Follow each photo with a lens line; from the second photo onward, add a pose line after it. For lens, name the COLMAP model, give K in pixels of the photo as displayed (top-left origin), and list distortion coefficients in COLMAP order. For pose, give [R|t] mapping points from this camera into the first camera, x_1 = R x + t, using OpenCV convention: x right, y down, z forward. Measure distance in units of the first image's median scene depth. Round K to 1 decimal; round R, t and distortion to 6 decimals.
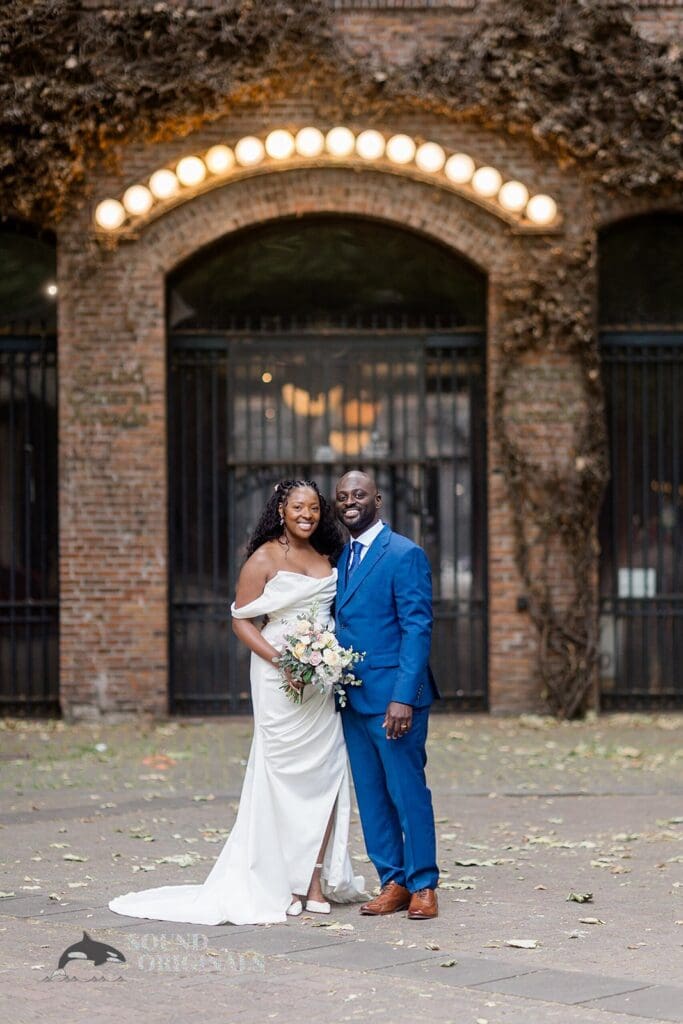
lens RADIAL K [[2375.8, 0, 341.5], [0, 2375.8, 512.0], [0, 0, 1]] dist [0.021038, 0.128798]
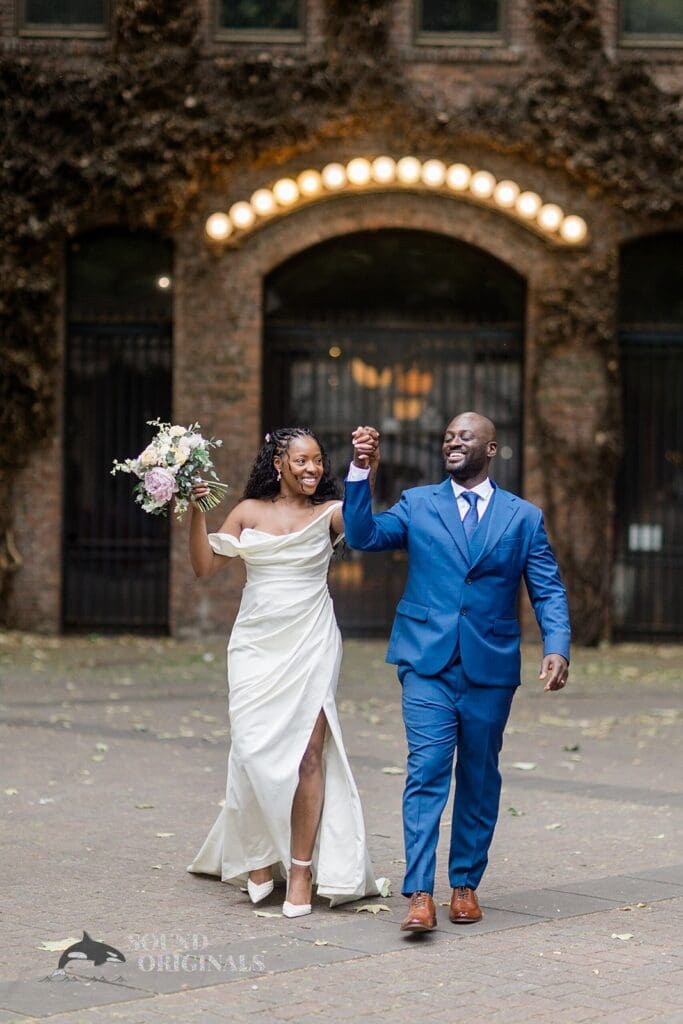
lens RADIAL K [[2351.9, 0, 341.5], [0, 2351.9, 512.0], [0, 0, 1]] dist [0.046285, -0.571238]
pose [[0.999529, 0.022200, -0.021190, -0.005534], [-0.021824, 0.999603, 0.017826, -0.001283], [0.021577, -0.017355, 0.999617, -0.208780]]
